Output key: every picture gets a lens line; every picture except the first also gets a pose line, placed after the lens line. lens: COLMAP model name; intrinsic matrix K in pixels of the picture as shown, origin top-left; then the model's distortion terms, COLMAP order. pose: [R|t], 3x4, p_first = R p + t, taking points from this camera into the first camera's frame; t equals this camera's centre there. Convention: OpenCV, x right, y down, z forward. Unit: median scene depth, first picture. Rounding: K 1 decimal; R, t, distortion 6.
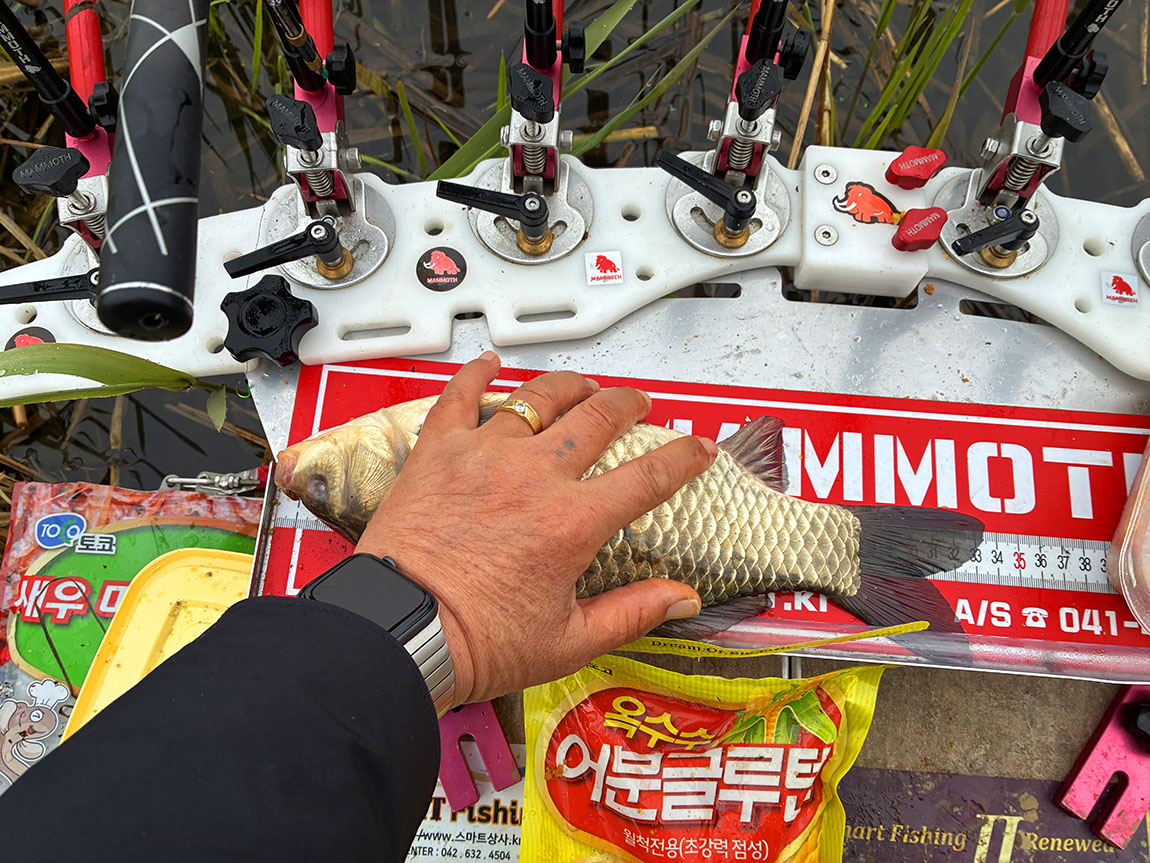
lens RADIAL K [[883.7, 0, 584.3], [0, 883.7, 440.5], [0, 0, 1]] dist [0.014114, -0.002438]
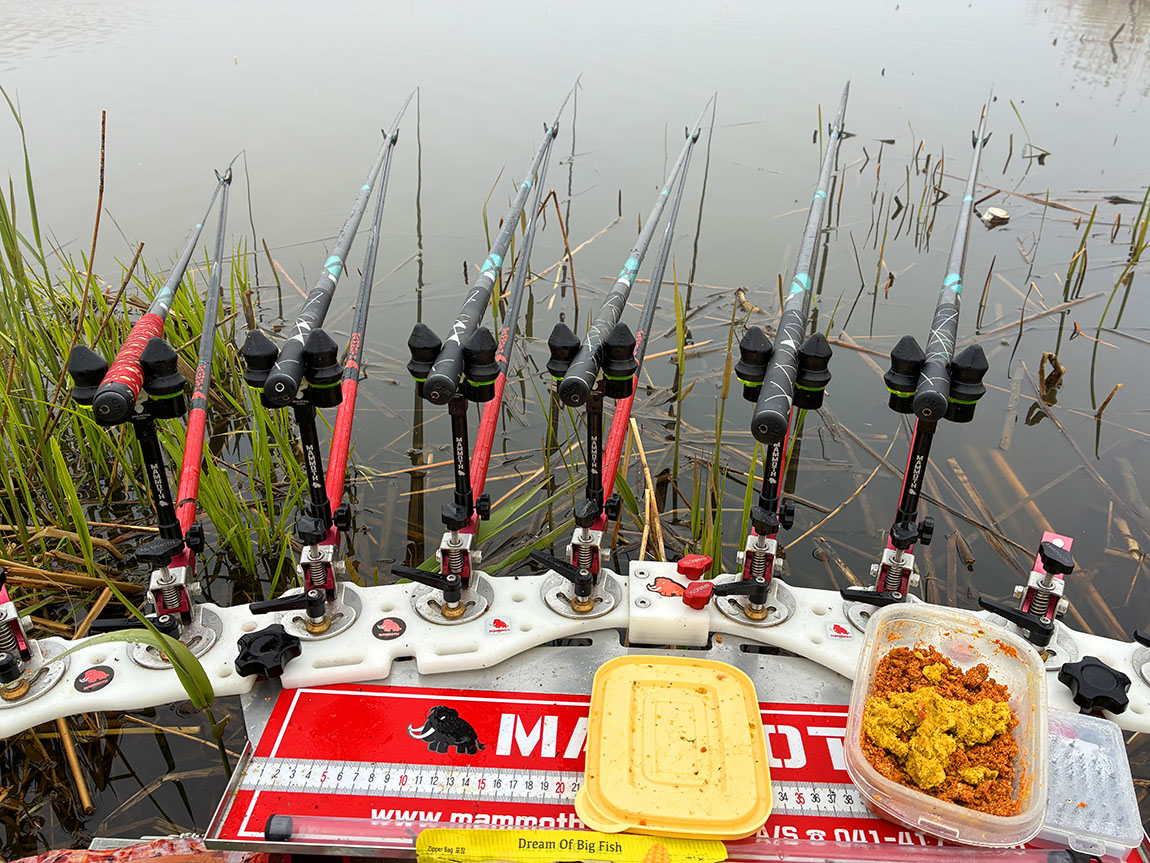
lens RADIAL K [[851.6, 0, 576.2], [0, 851.6, 434.9], [0, 0, 1]] dist [0.033137, -0.044054]
pose [[0.999312, -0.010204, 0.035658, 0.105874], [0.031570, 0.738610, -0.673394, 0.546908], [-0.019466, 0.674056, 0.738424, -0.291879]]
